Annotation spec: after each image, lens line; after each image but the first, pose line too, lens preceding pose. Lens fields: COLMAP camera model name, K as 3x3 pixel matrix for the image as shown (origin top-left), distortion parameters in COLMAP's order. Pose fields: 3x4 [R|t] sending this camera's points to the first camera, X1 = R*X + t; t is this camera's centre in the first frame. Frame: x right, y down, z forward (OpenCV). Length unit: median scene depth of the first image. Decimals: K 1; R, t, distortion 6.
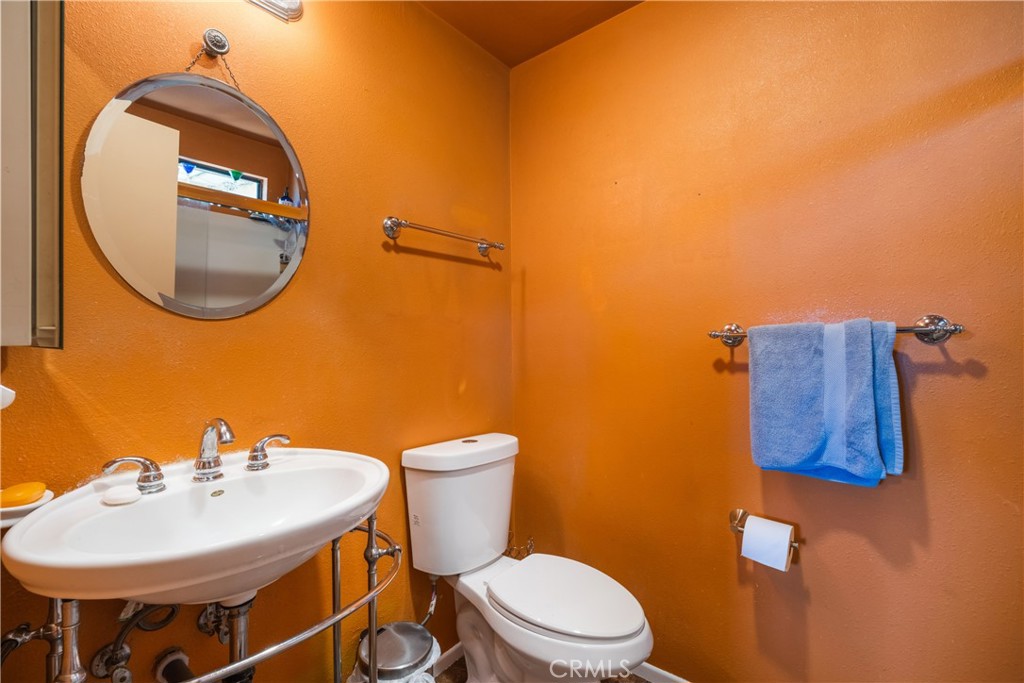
lens RADIAL K [[449.4, 0, 510.5], [0, 449.4, 342.9], [0, 0, 1]] dist [-0.003646, -0.000352]
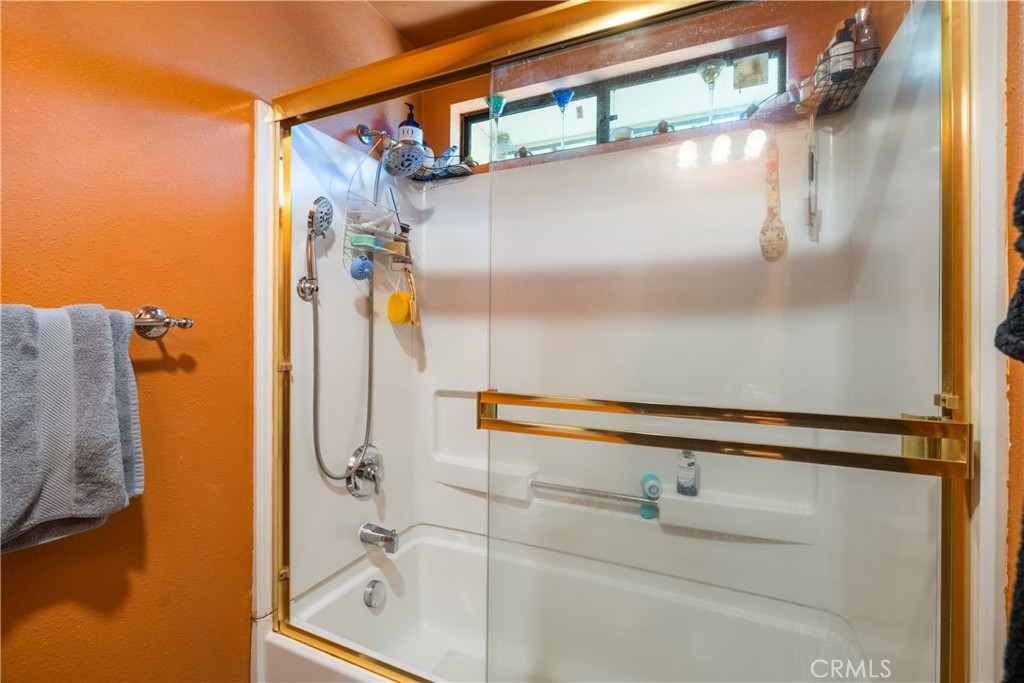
lens RADIAL K [[449.4, 0, 511.1], [0, 449.4, 339.2], [0, 0, 1]] dist [-0.003646, -0.000352]
pose [[-0.267378, -0.001692, 0.963590, -0.115065], [-0.006384, 0.999980, -0.000015, -0.000836], [-0.963571, -0.006155, -0.267383, 0.527413]]
